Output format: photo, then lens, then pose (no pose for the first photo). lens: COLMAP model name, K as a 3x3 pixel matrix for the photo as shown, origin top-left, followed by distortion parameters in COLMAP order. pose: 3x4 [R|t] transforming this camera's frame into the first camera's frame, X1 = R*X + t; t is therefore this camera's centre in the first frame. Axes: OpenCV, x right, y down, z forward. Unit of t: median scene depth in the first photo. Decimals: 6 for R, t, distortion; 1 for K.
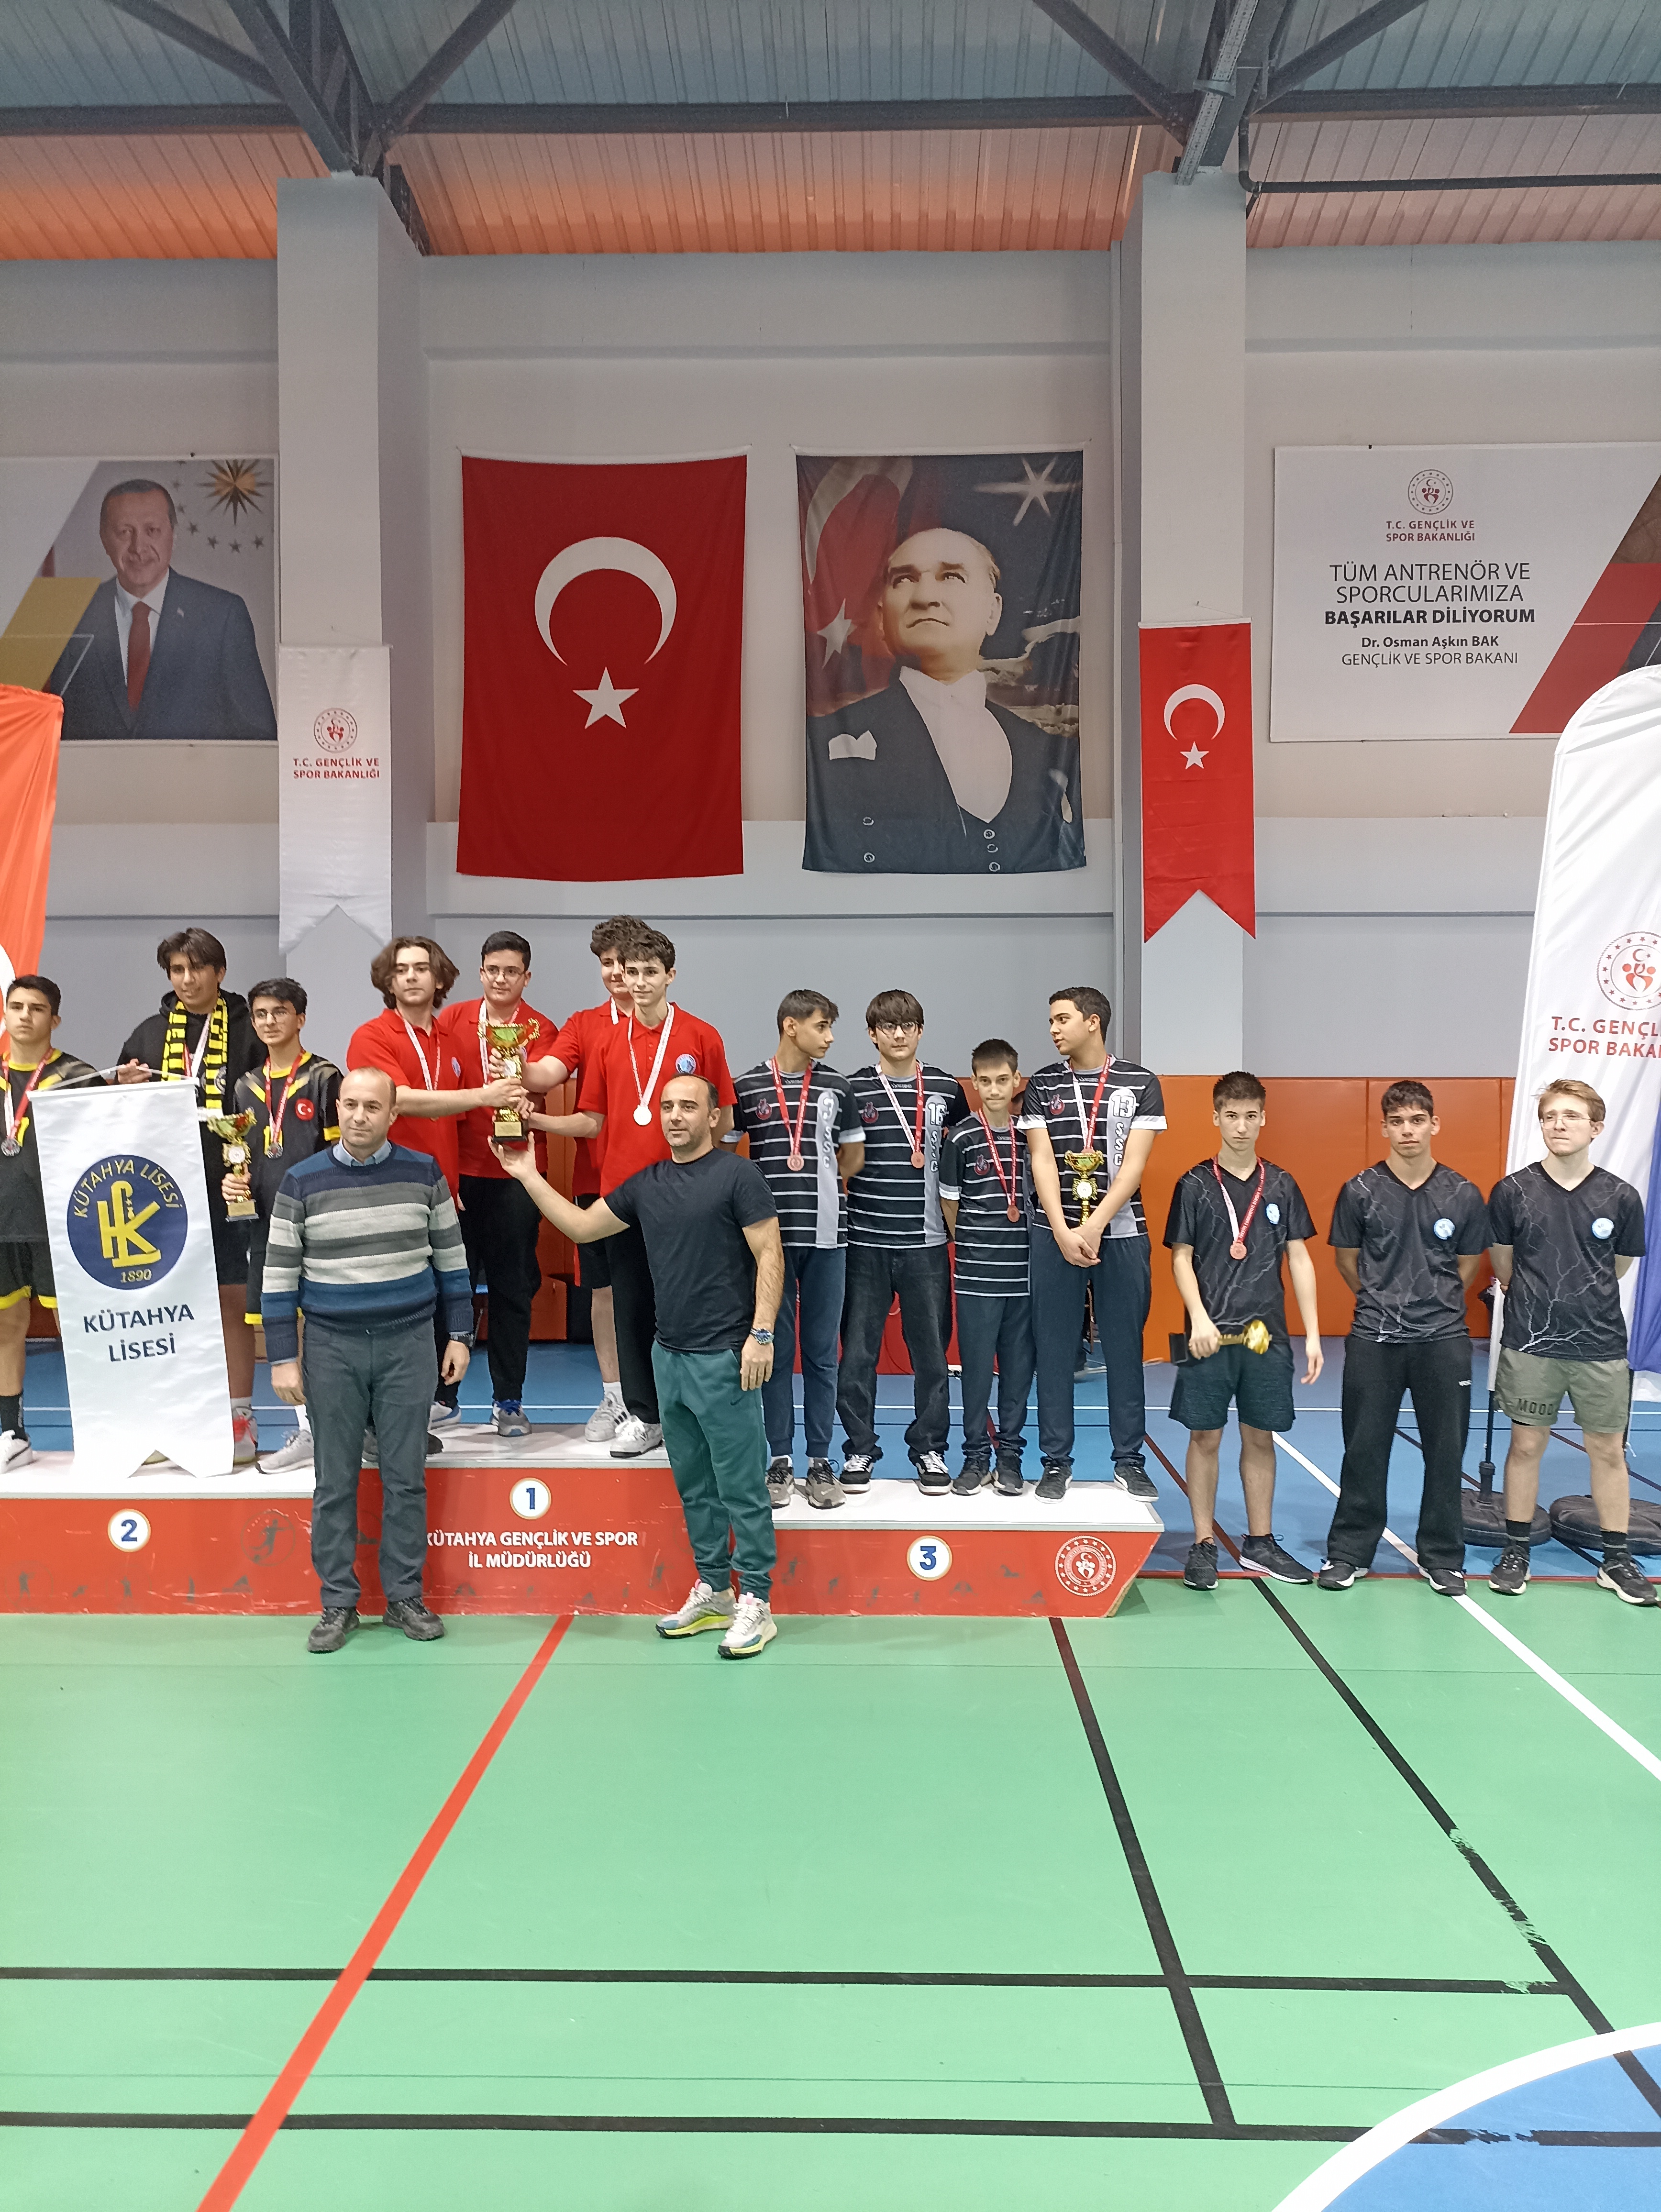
lens RADIAL K [[1610.2, 0, 845.8], [0, 1610.2, 1104.5], [0, 0, 1]] dist [0.070508, -0.076460]
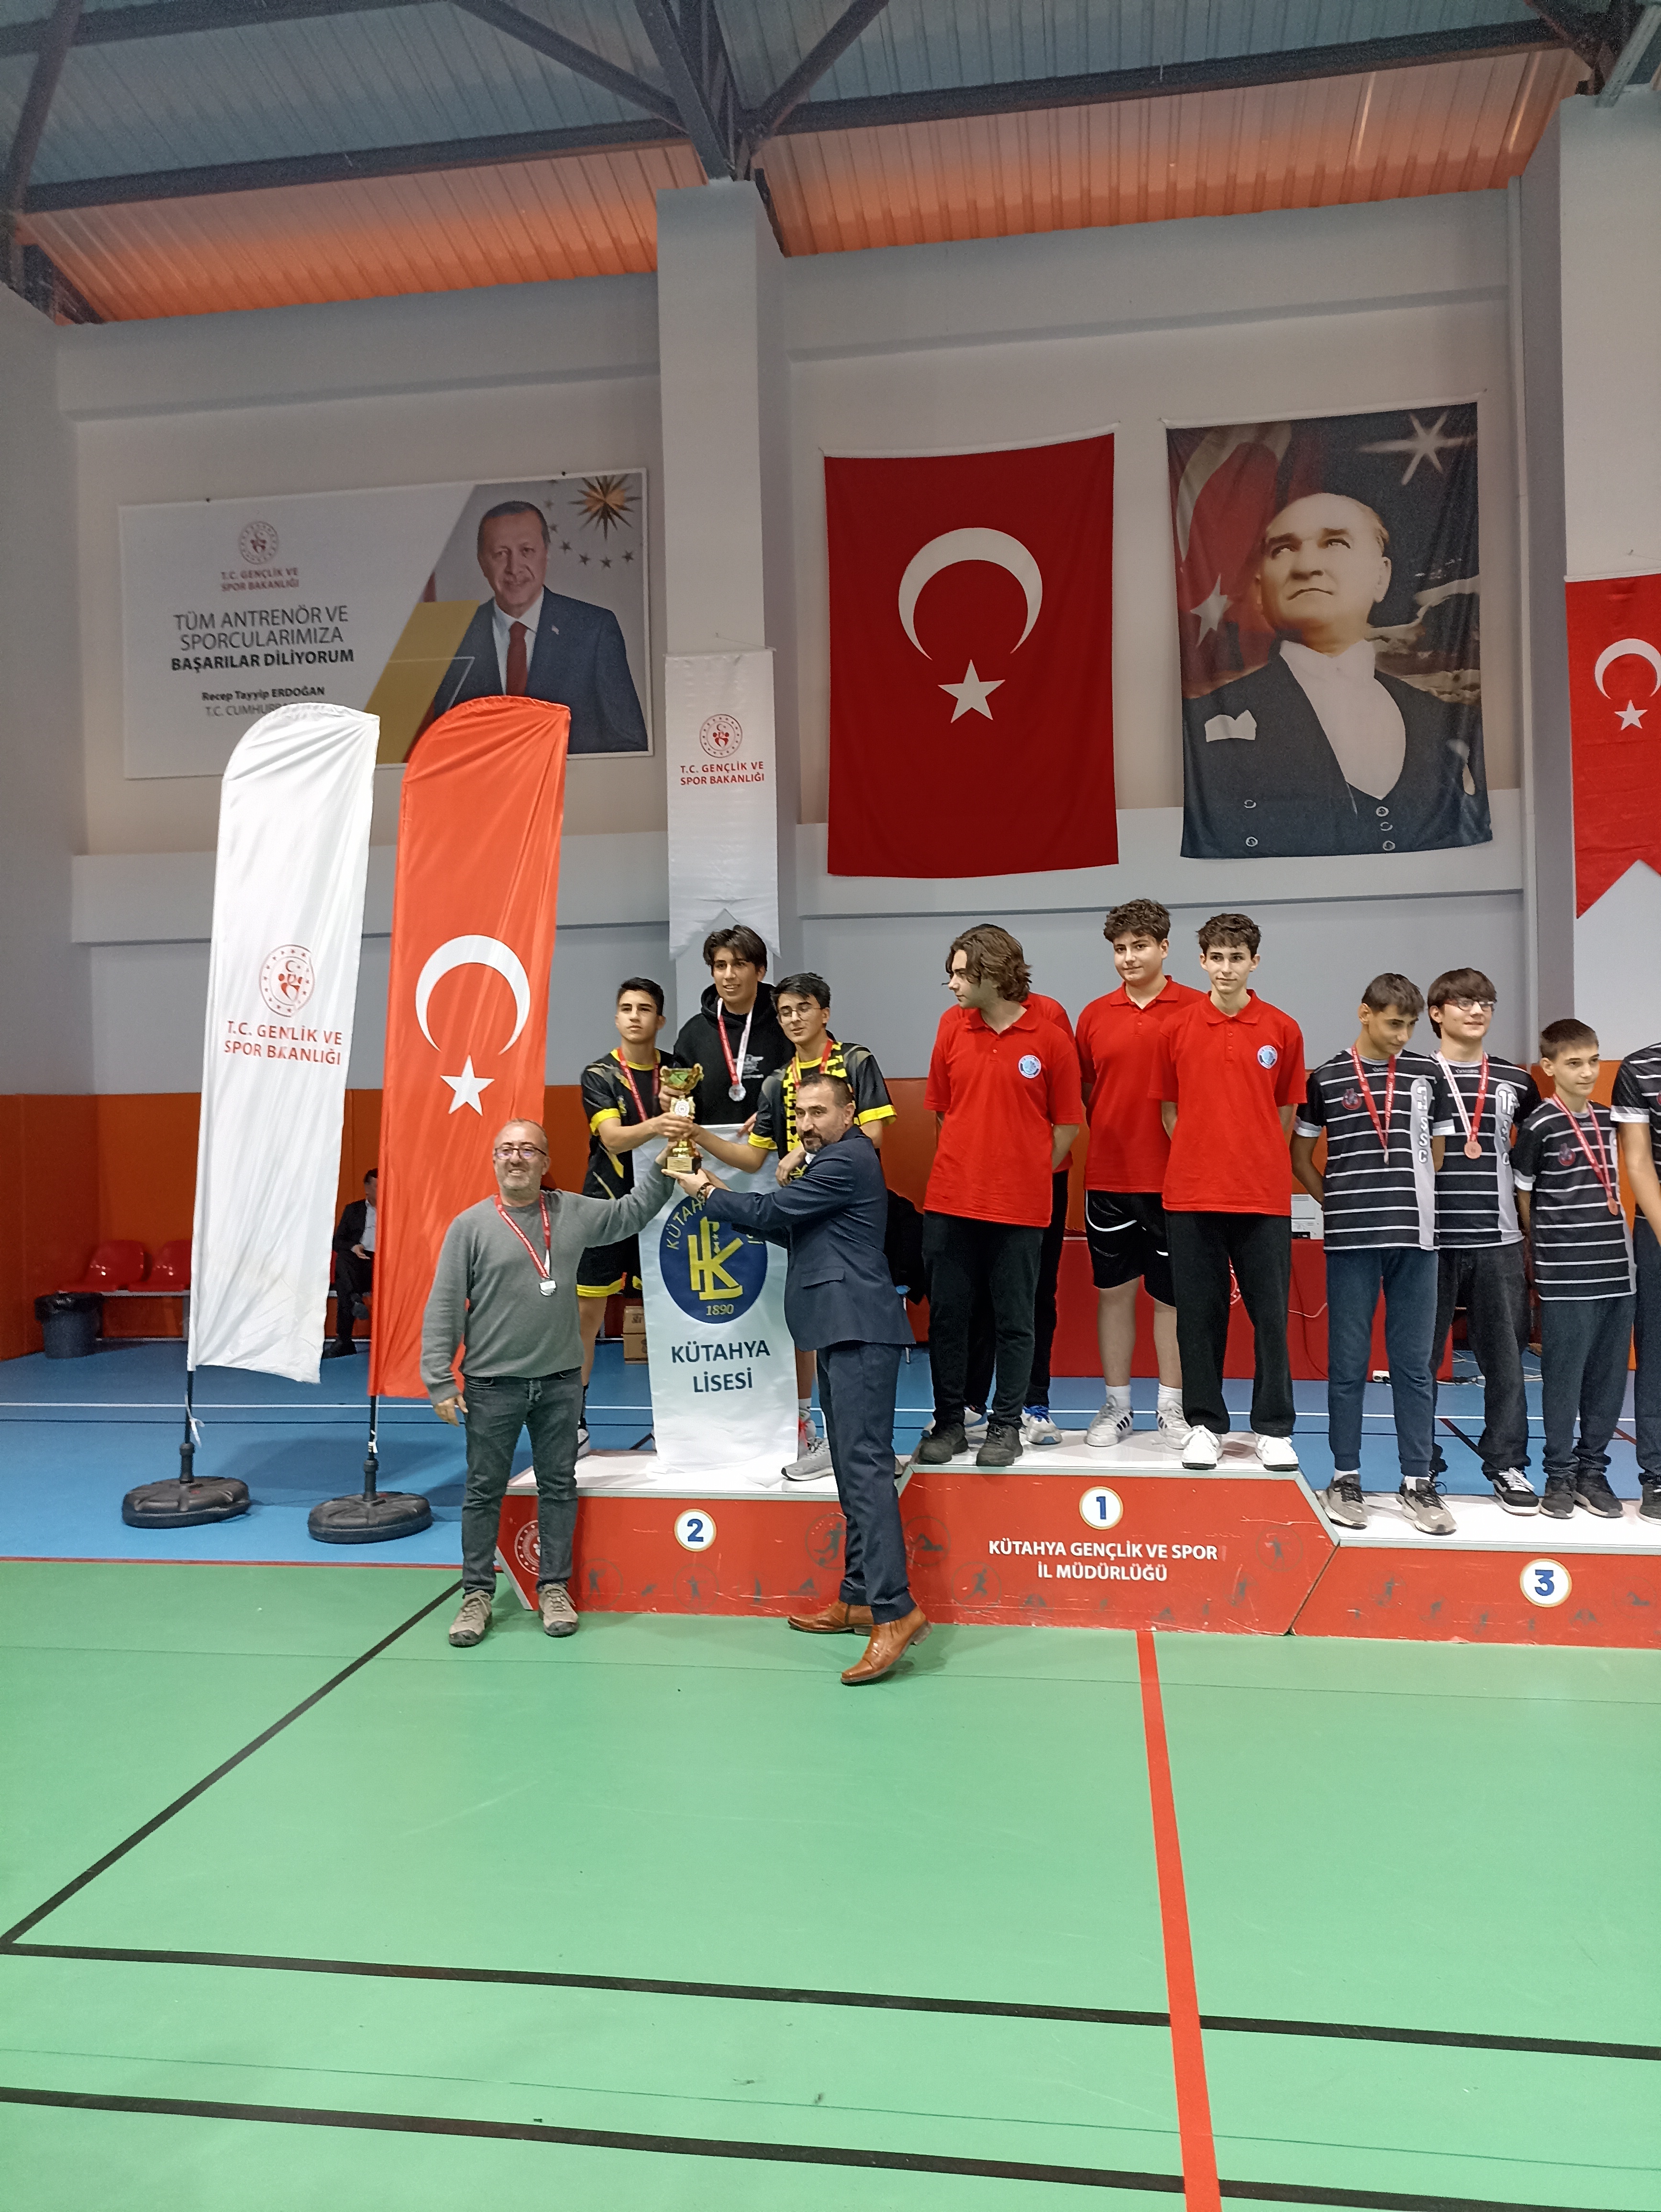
lens RADIAL K [[1610.2, 0, 847.3], [0, 1610.2, 1104.6], [0, 0, 1]] dist [0.070508, -0.076460]
pose [[0.991583, -0.016955, -0.128358, -0.103888], [0.016702, 0.999856, -0.003045, 0.002500], [0.128391, 0.000876, 0.991723, 0.014660]]
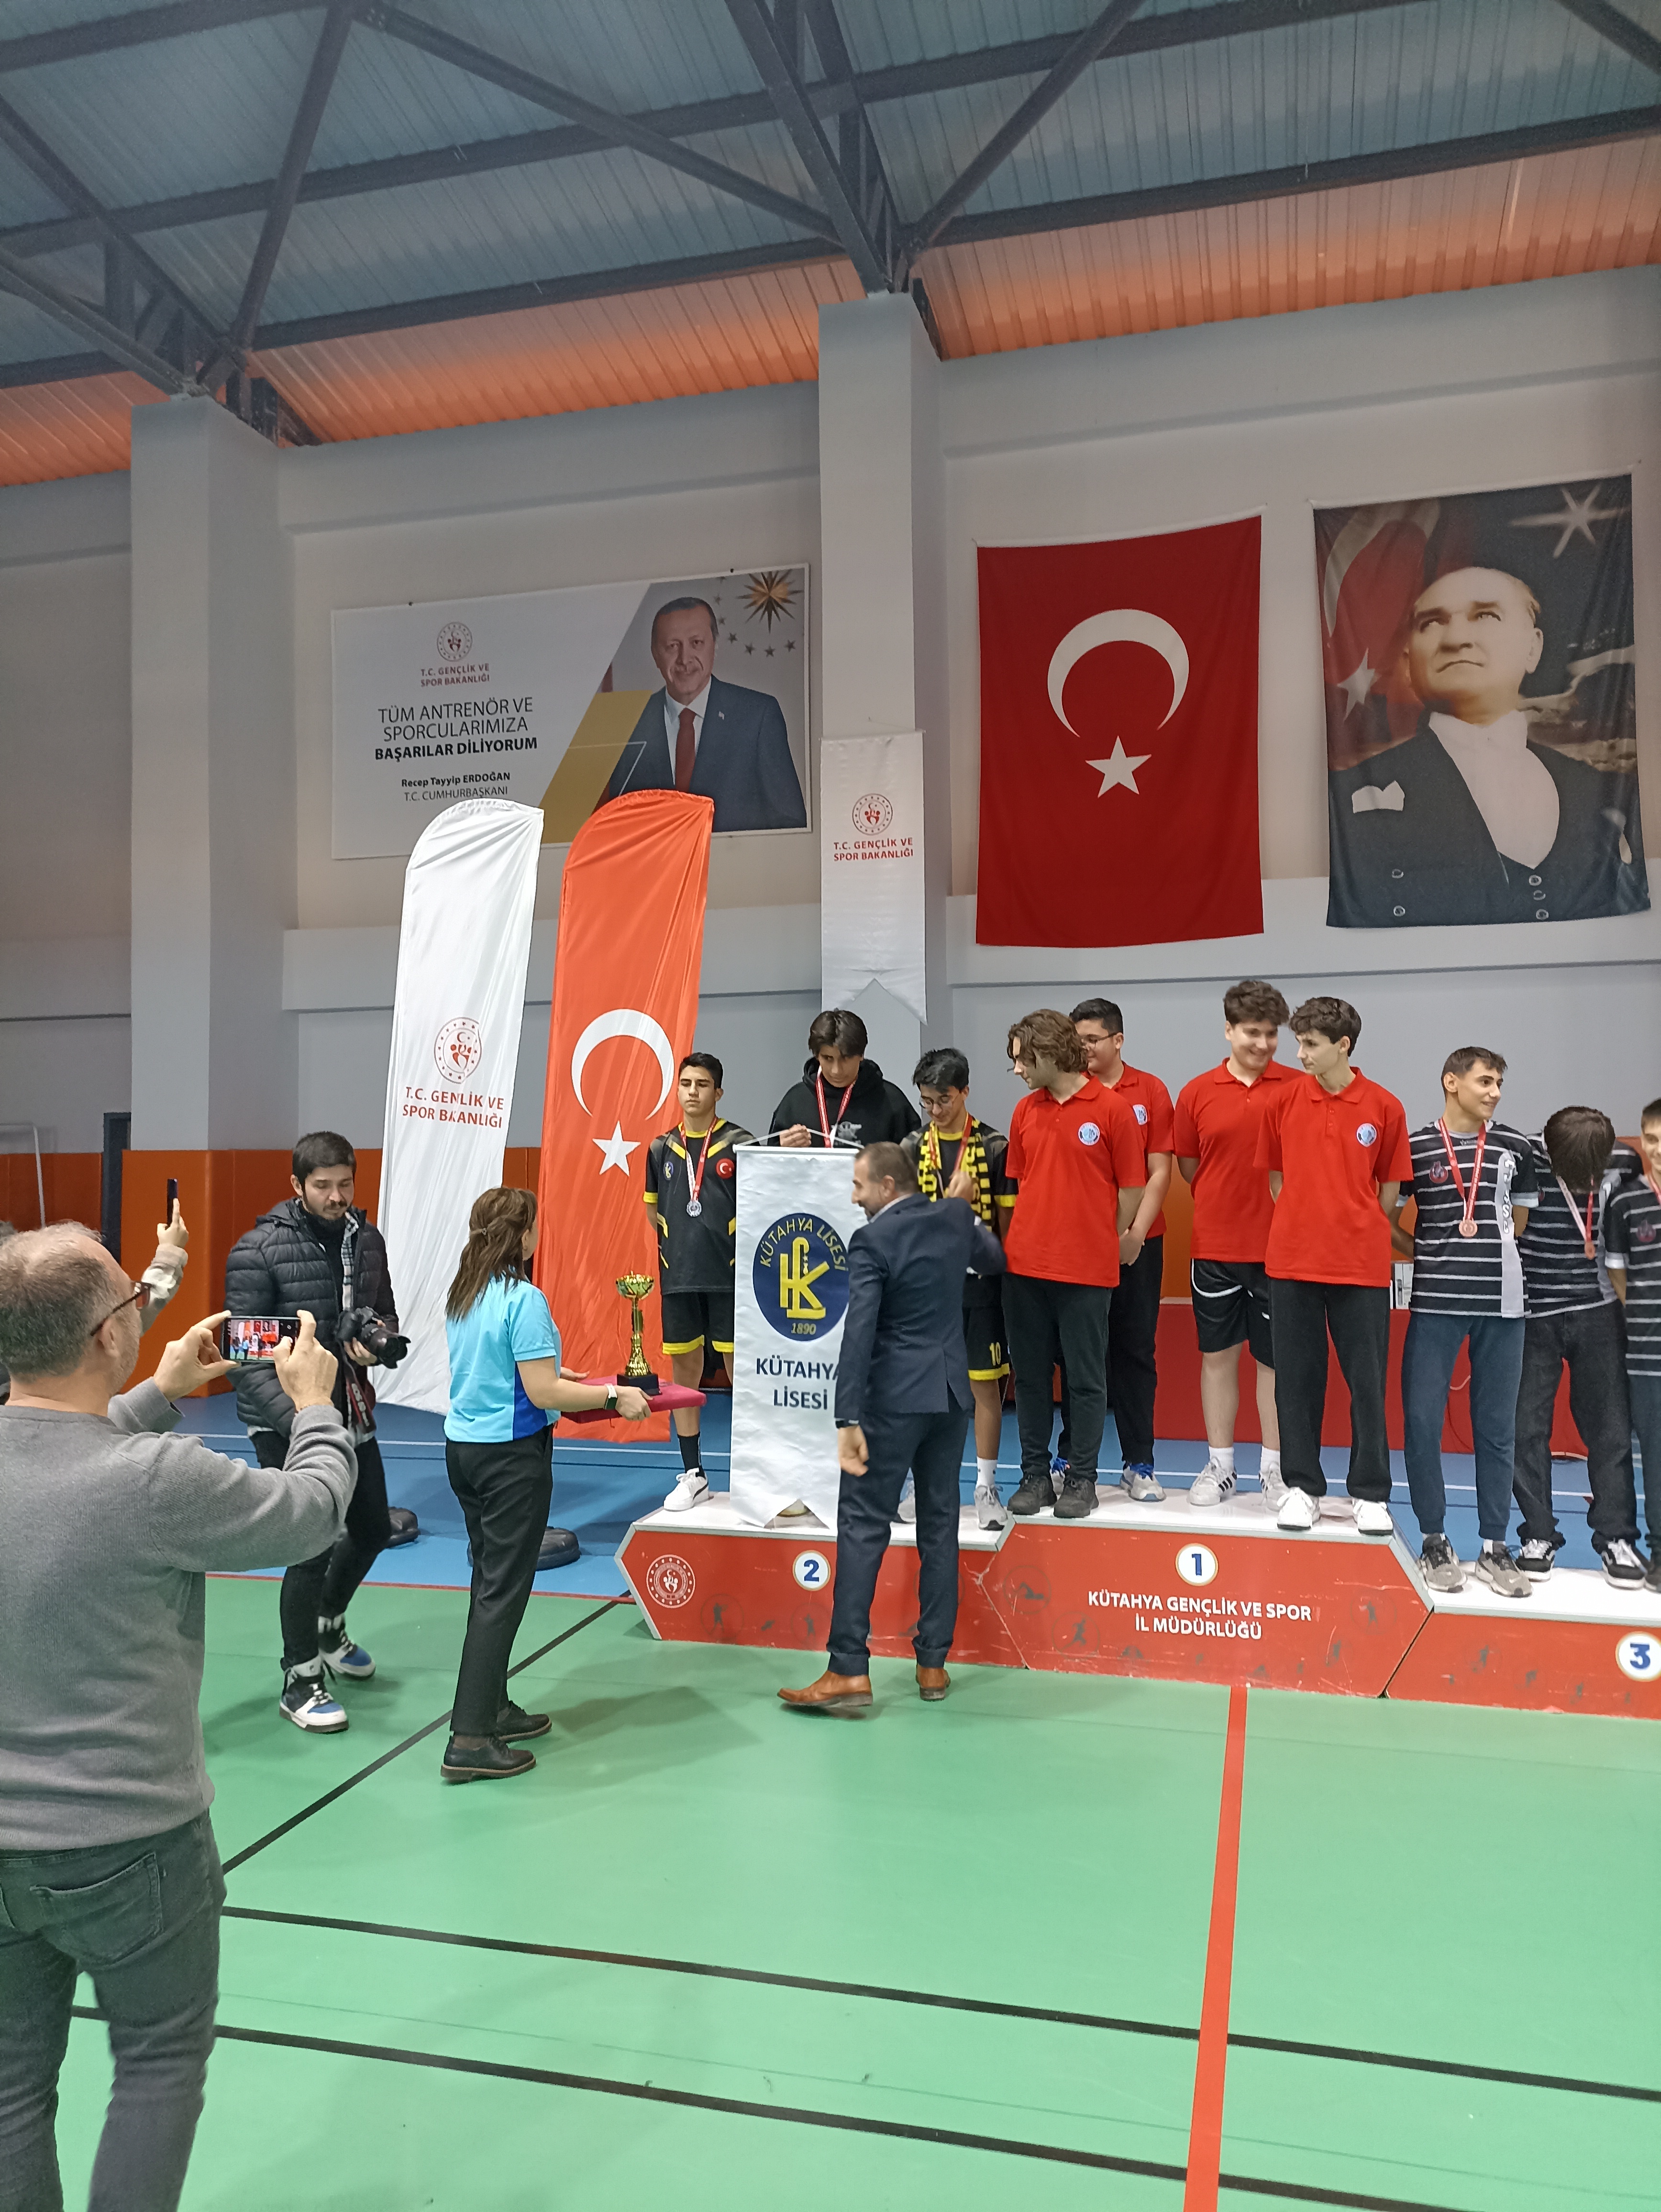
lens RADIAL K [[1610.2, 0, 847.7], [0, 1610.2, 1102.6], [0, 0, 1]] dist [0.070508, -0.076460]
pose [[0.971451, -0.014281, -0.236811, -0.078195], [0.004527, 0.999121, -0.041684, 0.000345], [0.237198, 0.039422, 0.970661, -0.013492]]
